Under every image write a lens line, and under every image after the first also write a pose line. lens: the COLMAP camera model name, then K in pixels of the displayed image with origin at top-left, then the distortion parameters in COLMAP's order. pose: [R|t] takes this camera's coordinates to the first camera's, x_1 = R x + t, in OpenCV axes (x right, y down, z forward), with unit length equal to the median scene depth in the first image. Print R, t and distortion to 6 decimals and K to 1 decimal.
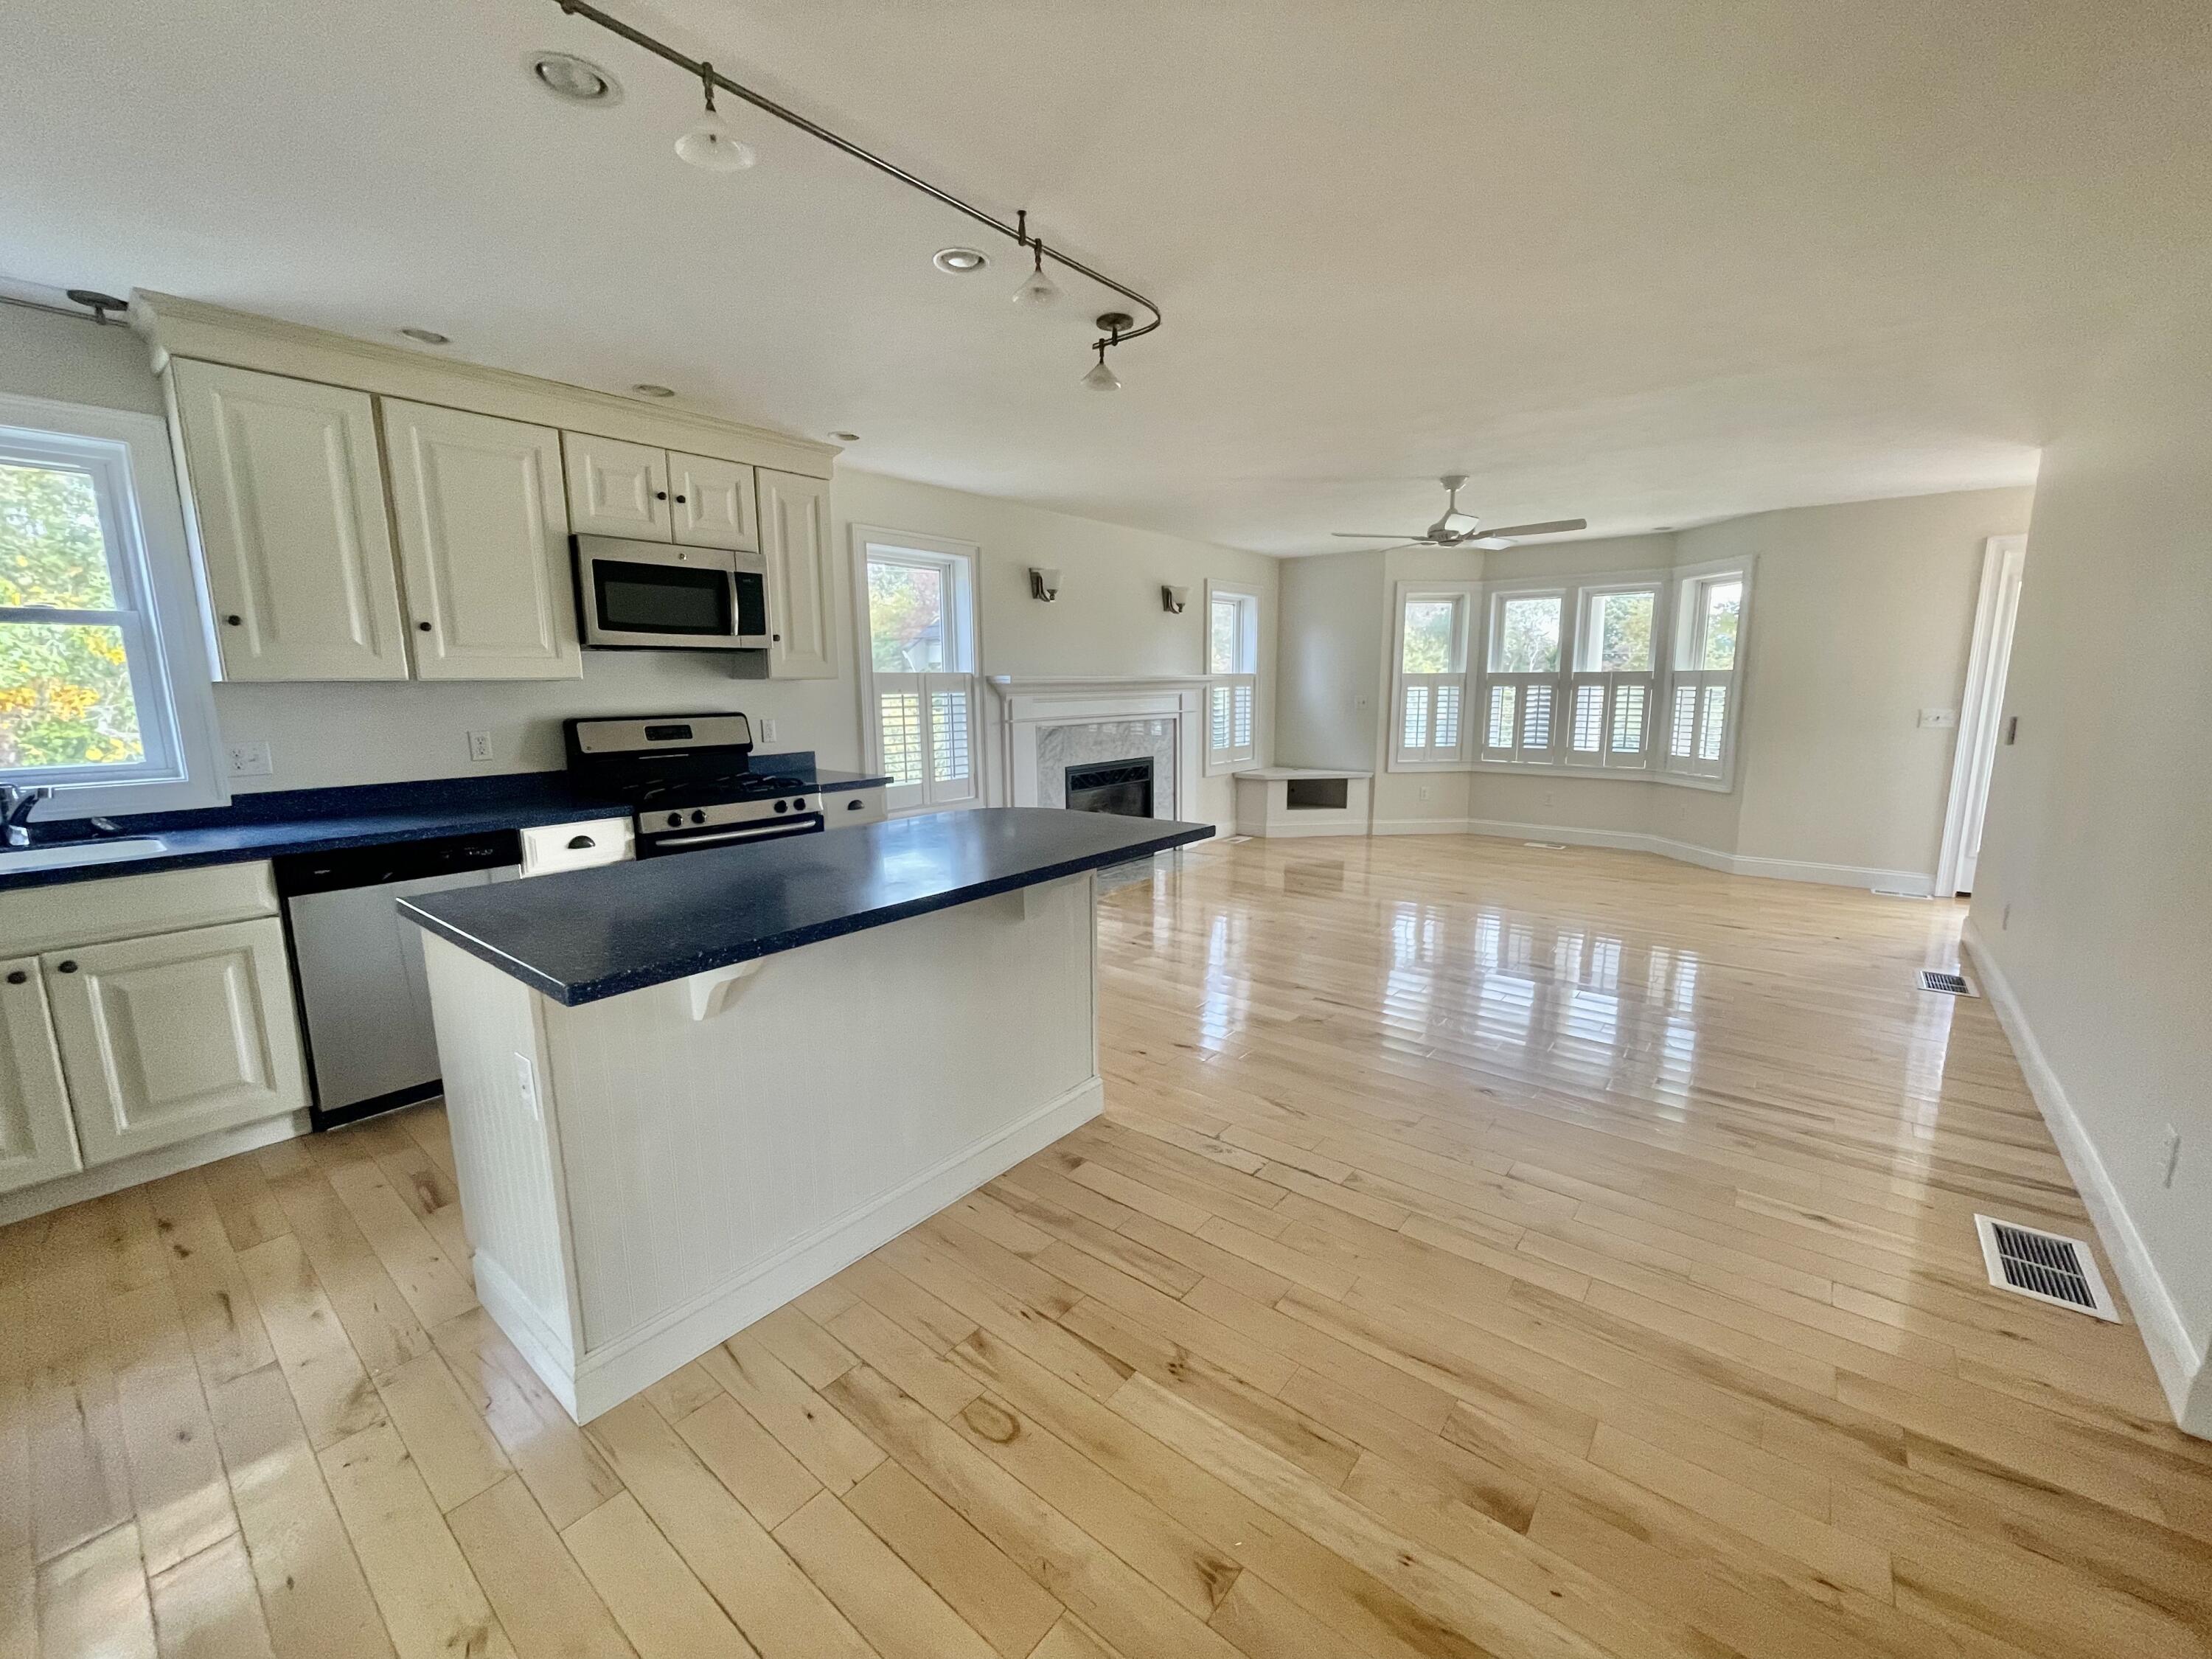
lens RADIAL K [[894.6, 0, 1100.9], [0, 894.6, 826.0], [0, 0, 1]] dist [0.000460, -0.000993]
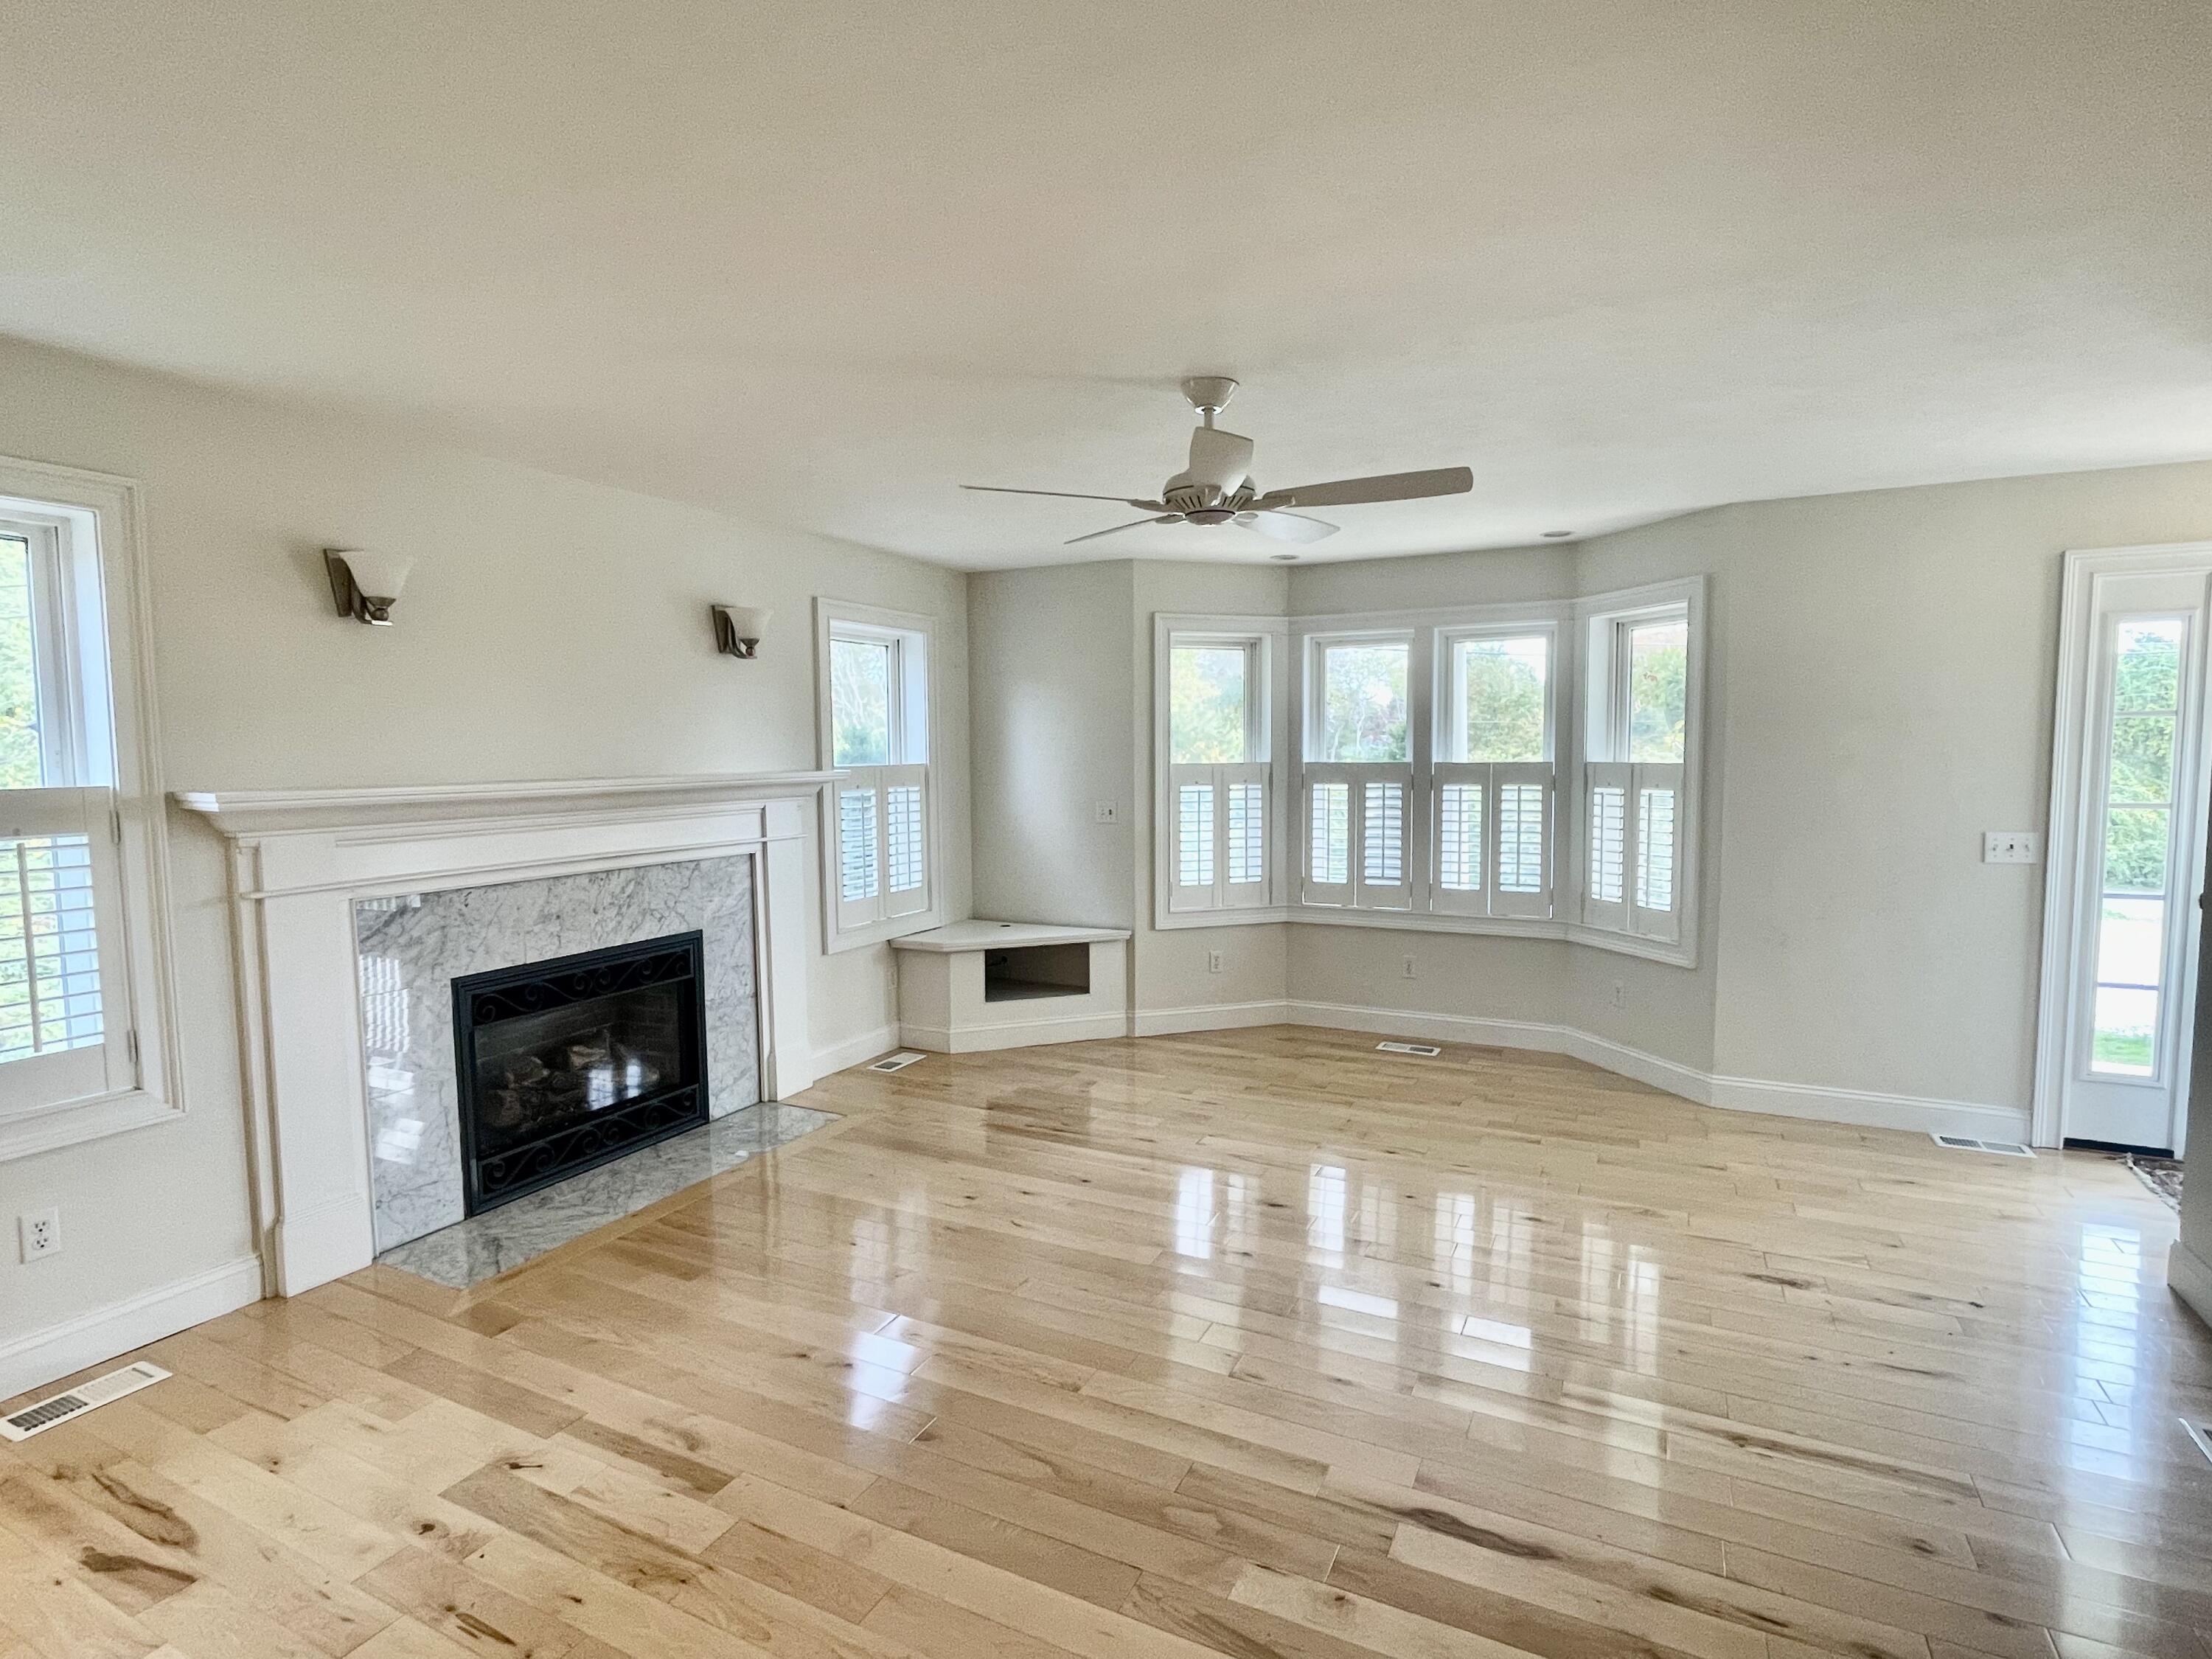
lens RADIAL K [[1105.2, 0, 1102.1], [0, 1105.2, 832.2], [0, 0, 1]] dist [-0.003646, -0.001026]
pose [[0.976799, -0.017773, 0.213421, 0.161947], [0.036339, 0.995854, -0.083388, -0.078842], [-0.211054, 0.089208, 0.973395, 0.356141]]
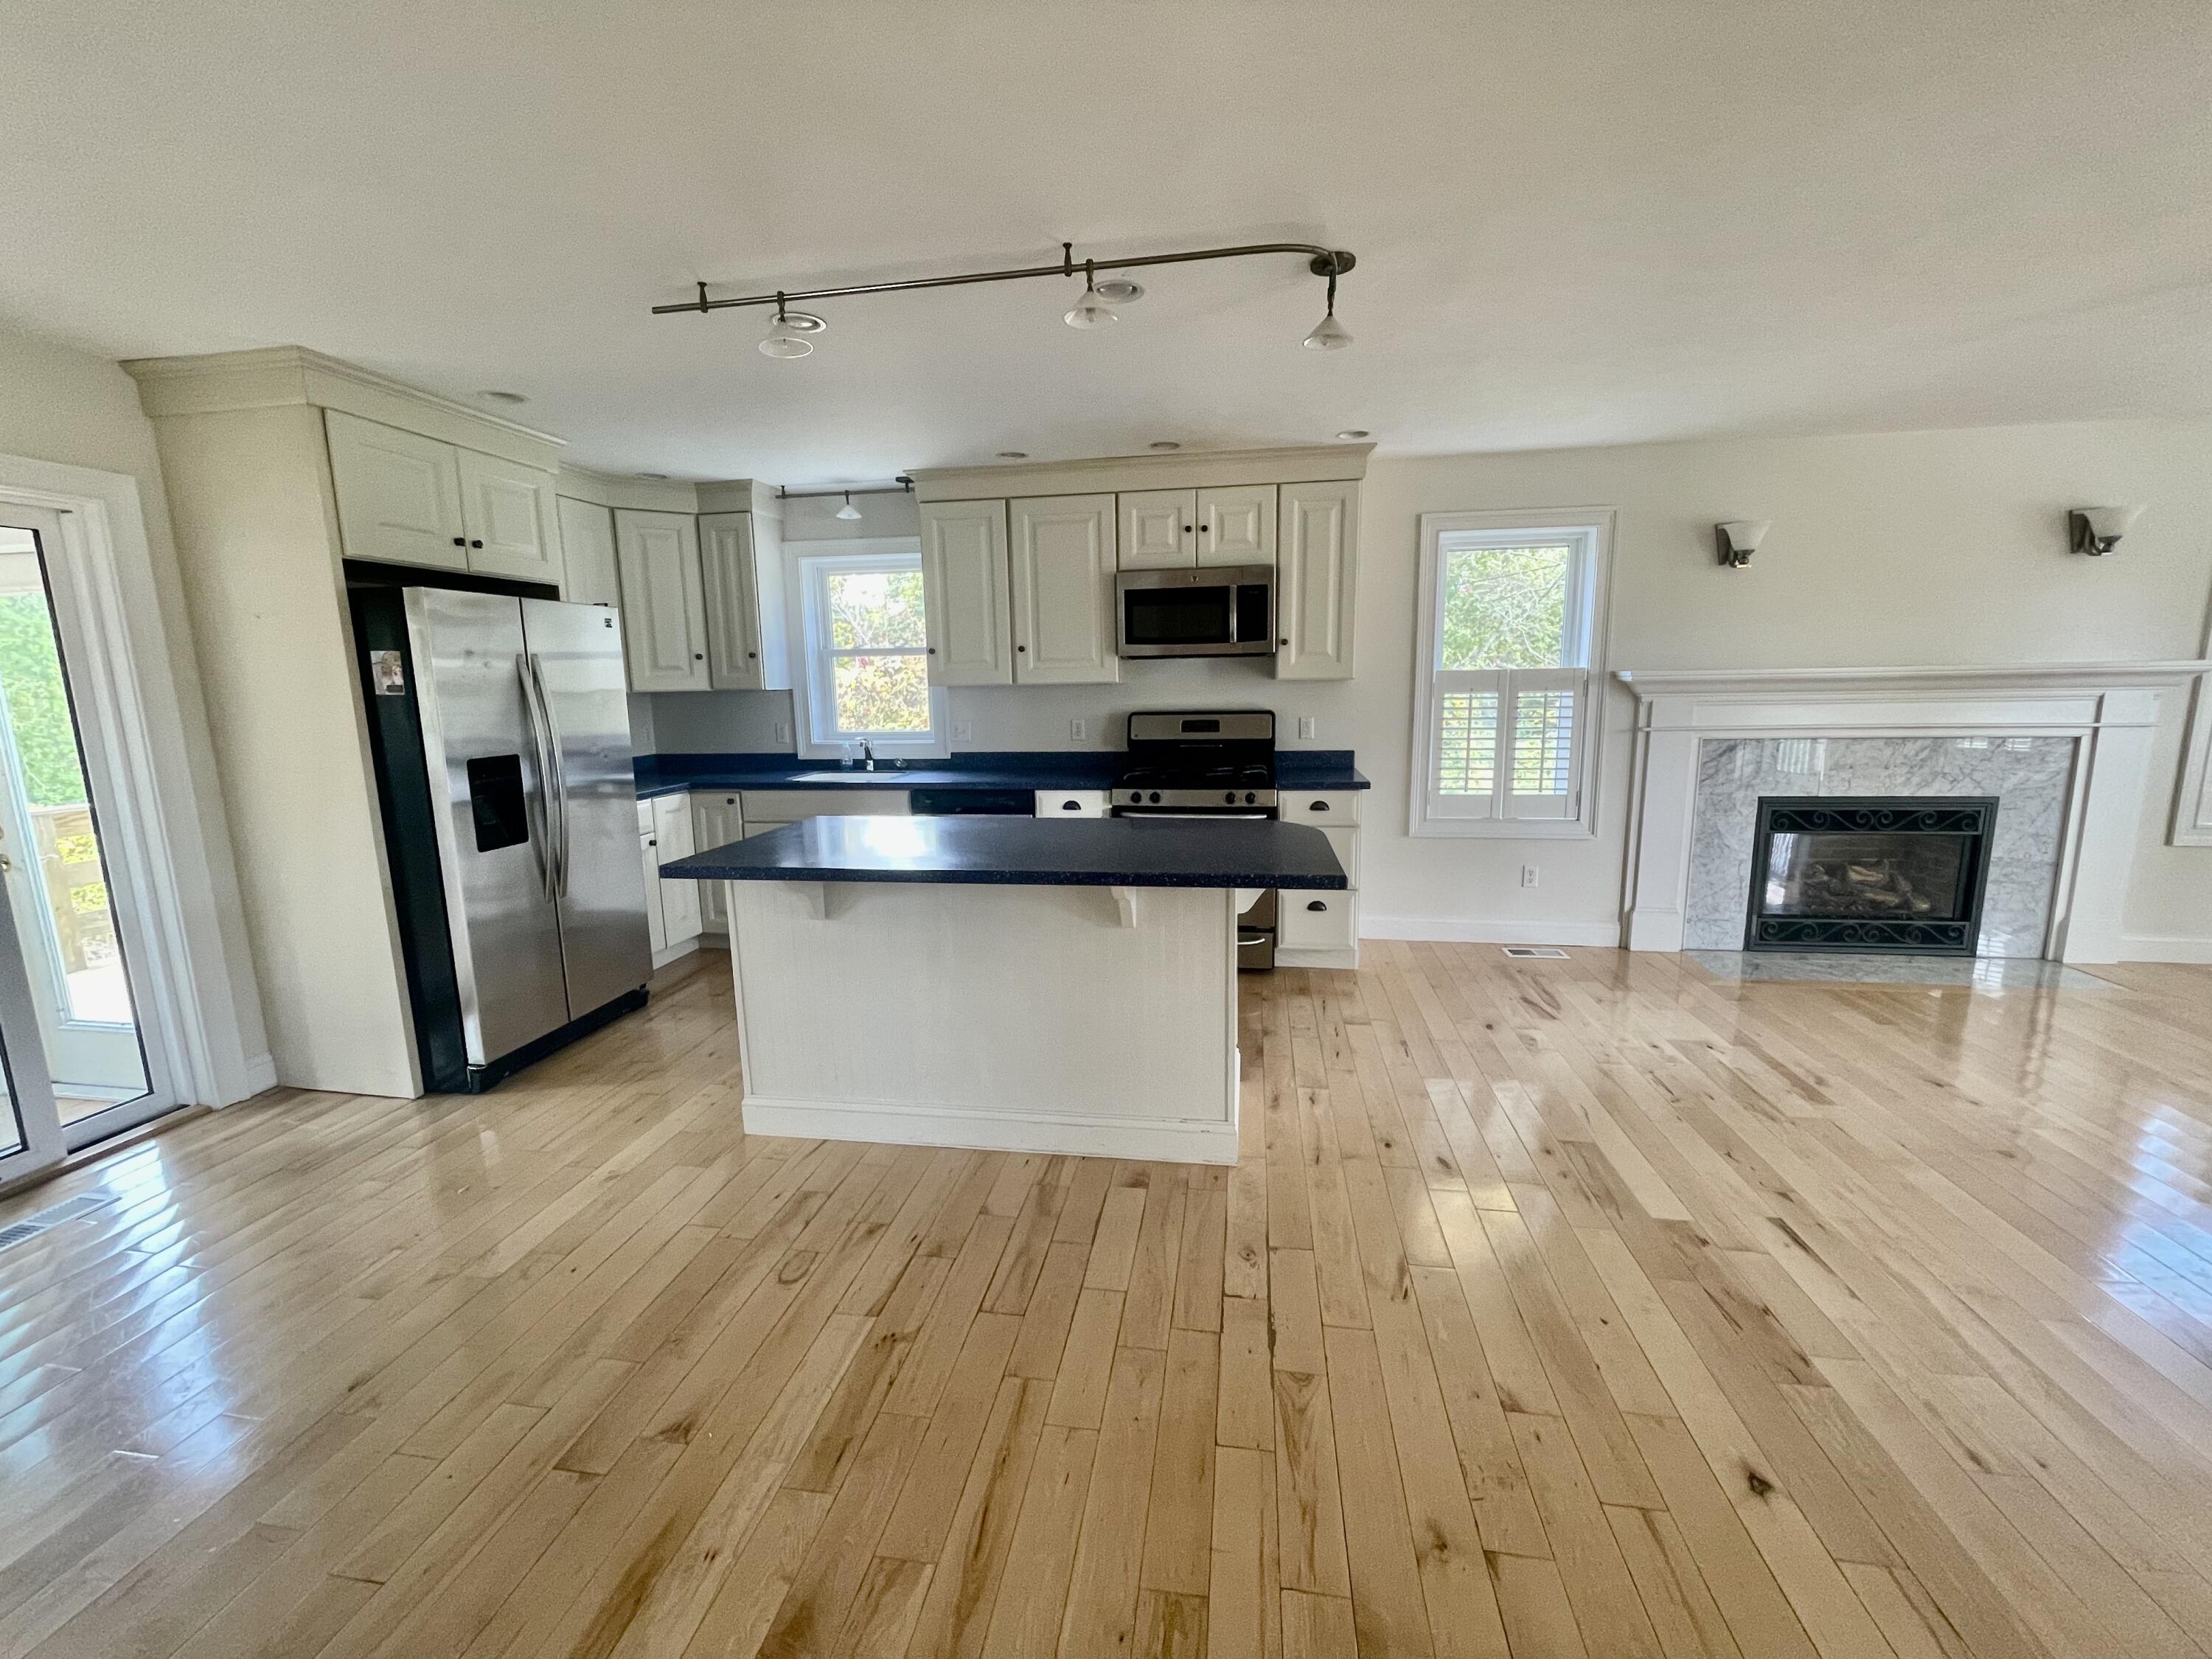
lens RADIAL K [[894.6, 0, 1104.7], [0, 894.6, 826.6], [0, 0, 1]] dist [0.000460, -0.000993]
pose [[0.496725, 0.139578, -0.856611, 0.304959], [-0.125404, 0.988169, 0.088295, -0.038378], [0.858800, 0.063564, 0.508352, 0.183810]]
